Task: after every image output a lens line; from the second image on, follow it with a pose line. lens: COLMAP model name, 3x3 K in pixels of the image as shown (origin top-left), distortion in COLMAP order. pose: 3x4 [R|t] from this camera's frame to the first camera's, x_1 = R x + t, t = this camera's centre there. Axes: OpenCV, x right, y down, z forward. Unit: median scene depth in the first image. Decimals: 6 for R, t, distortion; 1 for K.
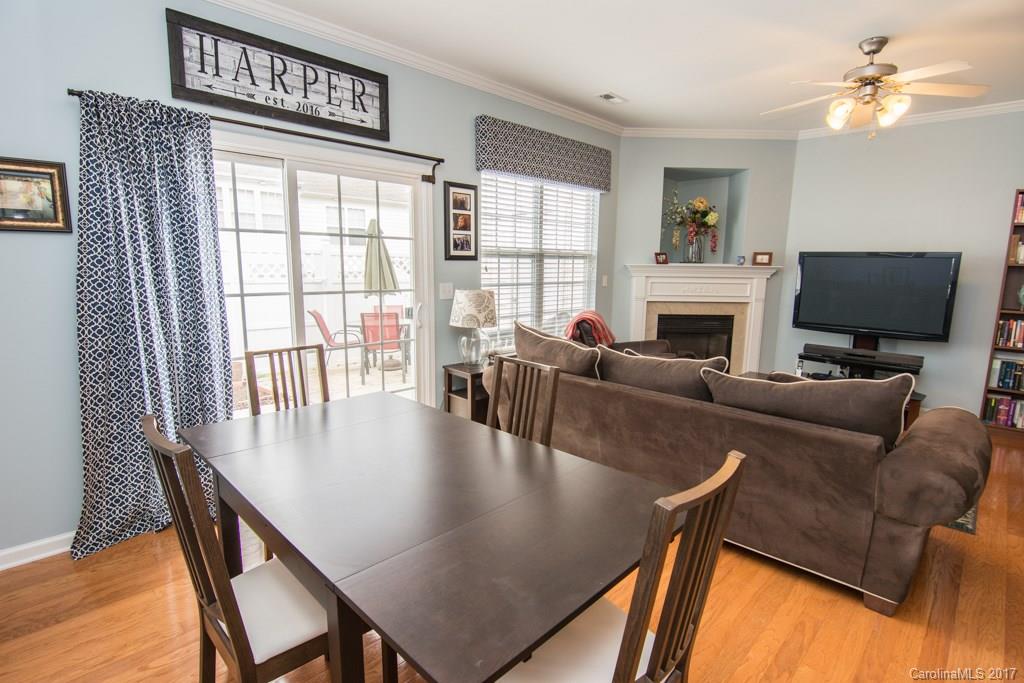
lens RADIAL K [[497.2, 0, 514.4], [0, 497.2, 342.9], [0, 0, 1]] dist [-0.009409, -0.006822]
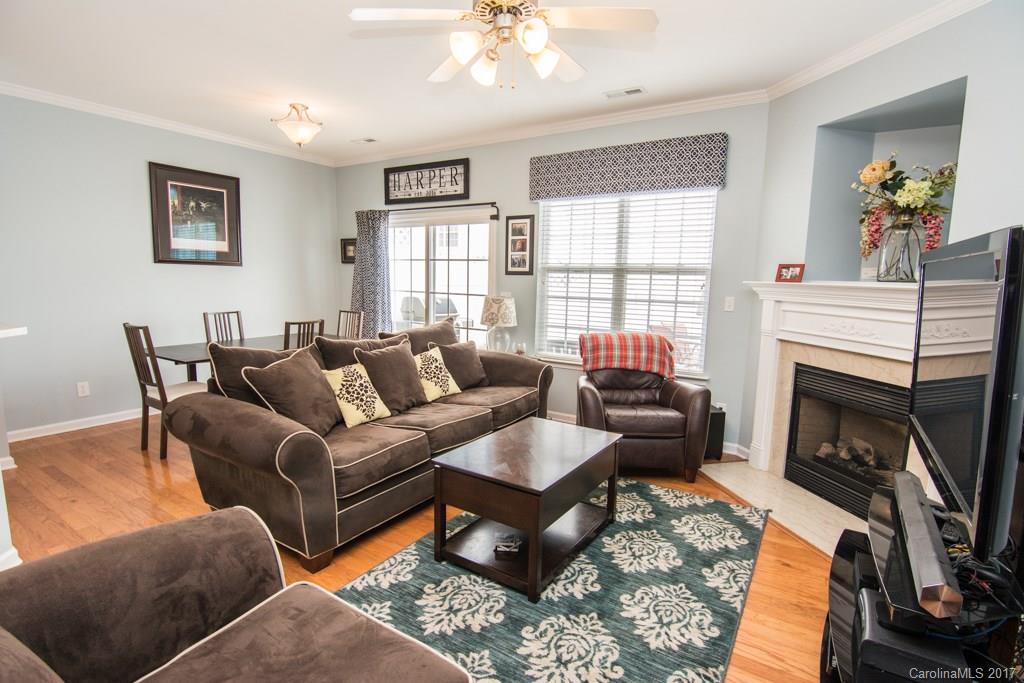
lens RADIAL K [[502.2, 0, 513.7], [0, 502.2, 339.1], [0, 0, 1]] dist [-0.001261, -0.000917]
pose [[0.208316, 0.118224, -0.970890, 1.156233], [-0.172410, 0.981562, 0.082531, -0.108023], [0.962746, 0.150199, 0.224858, 0.718549]]
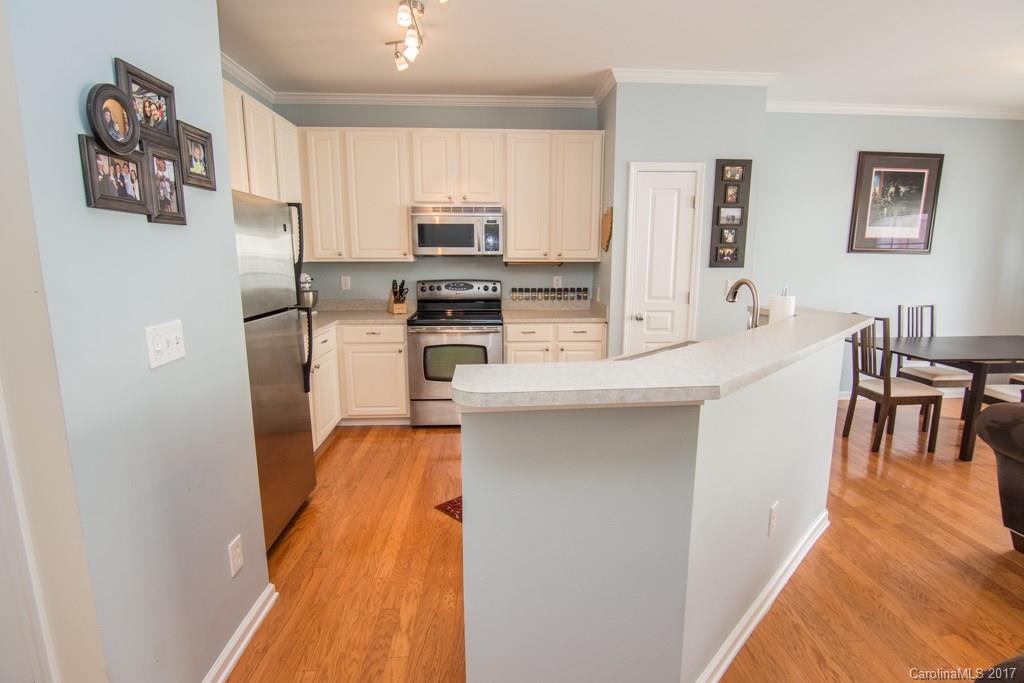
lens RADIAL K [[507.1, 0, 512.0], [0, 507.1, 341.5], [0, 0, 1]] dist [-0.004570, -0.012996]
pose [[-0.677576, 0.113682, -0.726613, 1.254485], [-0.122013, 0.956914, 0.263492, -0.055431], [0.725261, 0.267192, -0.634512, 0.370526]]
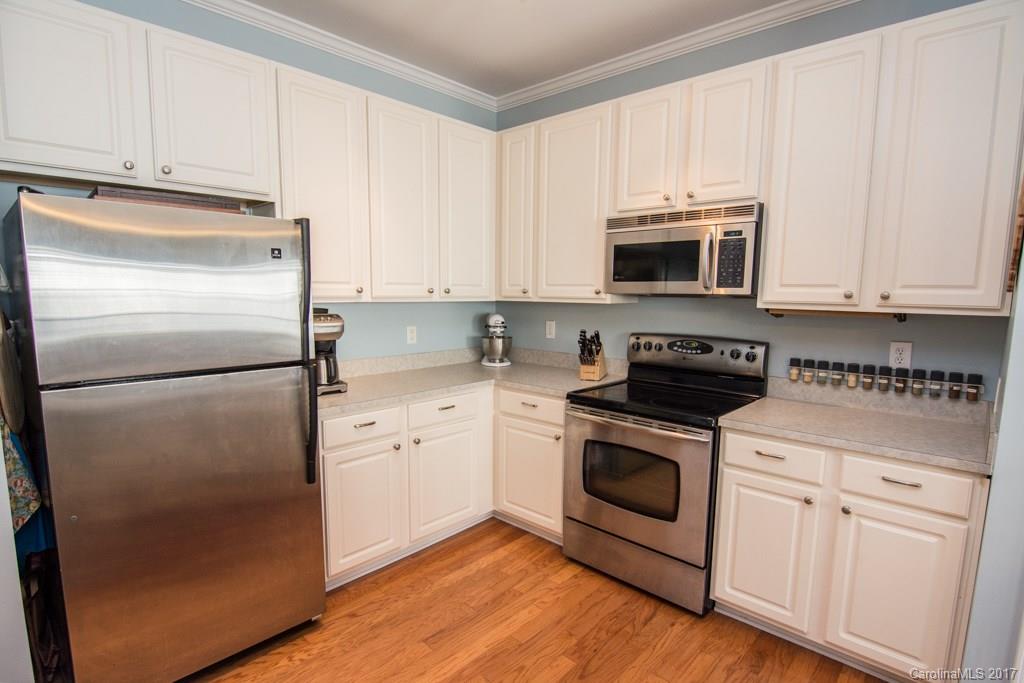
lens RADIAL K [[512.4, 0, 508.7], [0, 512.4, 357.6], [0, 0, 1]] dist [-0.022768, -0.000278]
pose [[-0.999472, -0.017759, -0.027212, 0.735866], [-0.024707, 0.959265, 0.281425, -0.031094], [0.021105, 0.281948, -0.959197, 0.176745]]
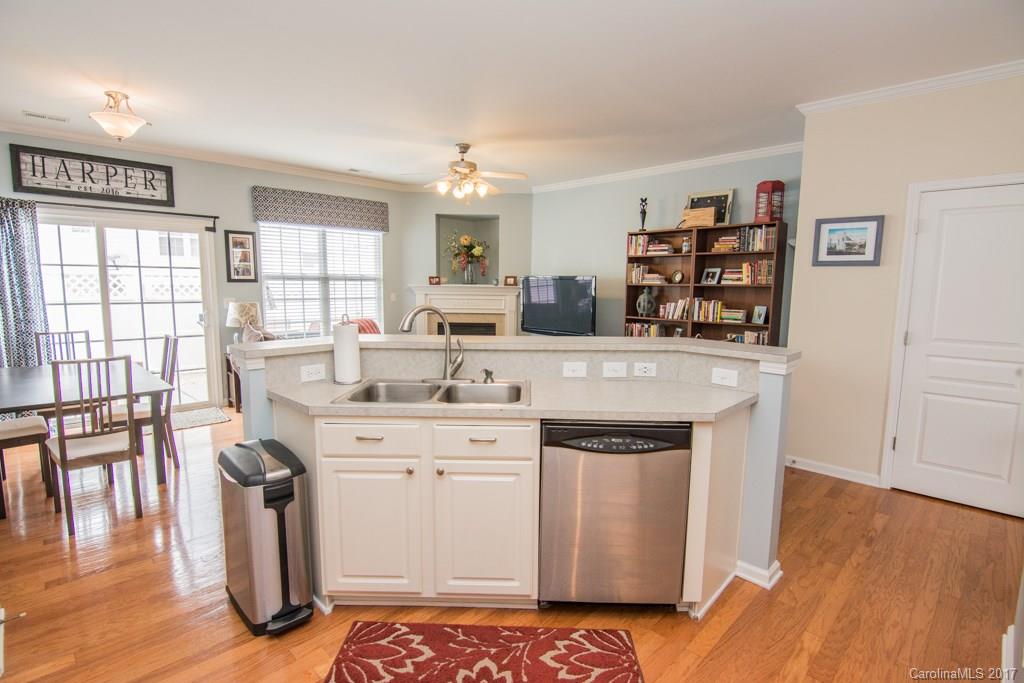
lens RADIAL K [[497.2, 0, 514.4], [0, 497.2, 342.9], [0, 0, 1]] dist [-0.009409, -0.006822]
pose [[0.999963, 0.001624, -0.008468, 0.709674], [-0.001986, 0.999076, -0.042923, 0.074946], [0.008391, 0.042938, 0.999042, -0.453117]]
